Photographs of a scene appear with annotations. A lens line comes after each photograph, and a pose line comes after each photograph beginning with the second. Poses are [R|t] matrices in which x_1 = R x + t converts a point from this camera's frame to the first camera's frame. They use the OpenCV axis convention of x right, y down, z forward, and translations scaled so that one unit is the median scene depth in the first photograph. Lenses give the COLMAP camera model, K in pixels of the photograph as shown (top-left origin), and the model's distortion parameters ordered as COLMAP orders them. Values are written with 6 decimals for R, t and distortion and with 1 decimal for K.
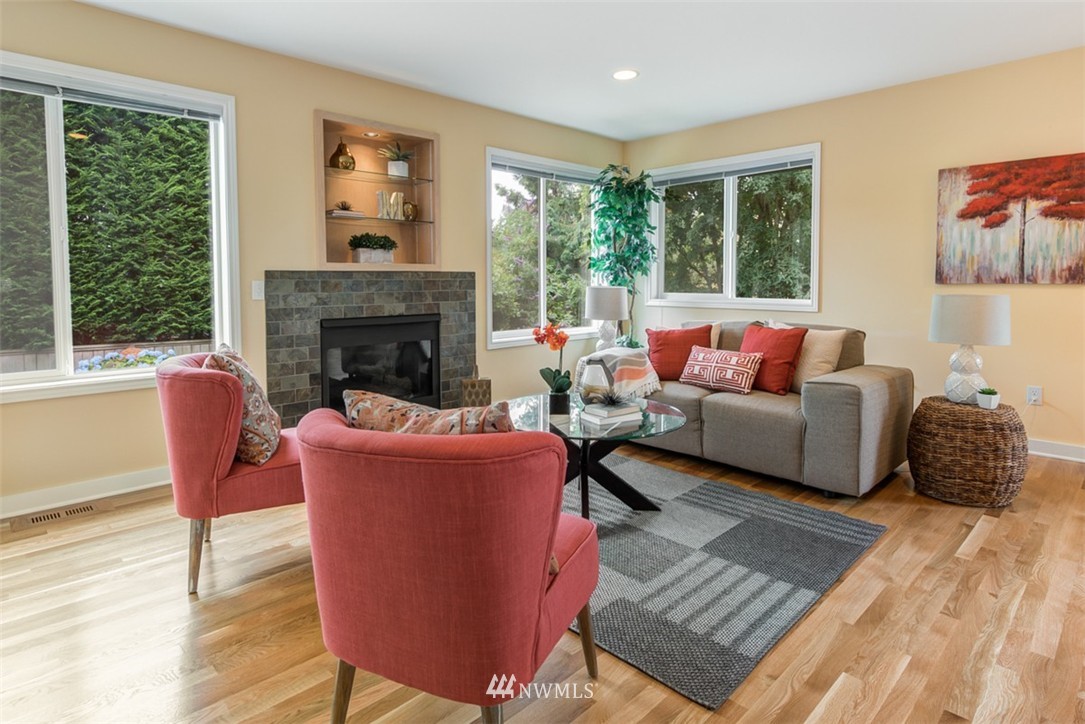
lens RADIAL K [[601.9, 0, 503.8], [0, 601.9, 308.0], [0, 0, 1]] dist [0.002358, 0.000466]
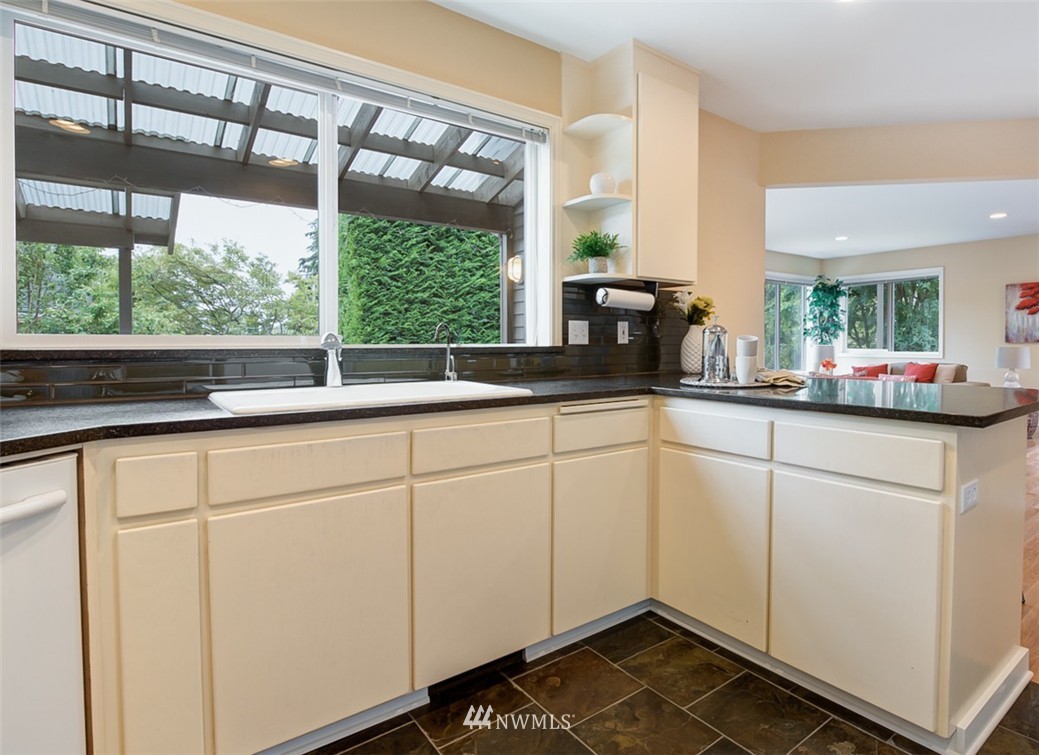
lens RADIAL K [[663.2, 0, 522.0], [0, 663.2, 369.0], [0, 0, 1]] dist [-0.011894, -0.003070]
pose [[0.996818, -0.001229, -0.079706, -0.500831], [0.000555, 0.999964, -0.008478, 0.046325], [0.079713, 0.008407, 0.996782, -0.928611]]
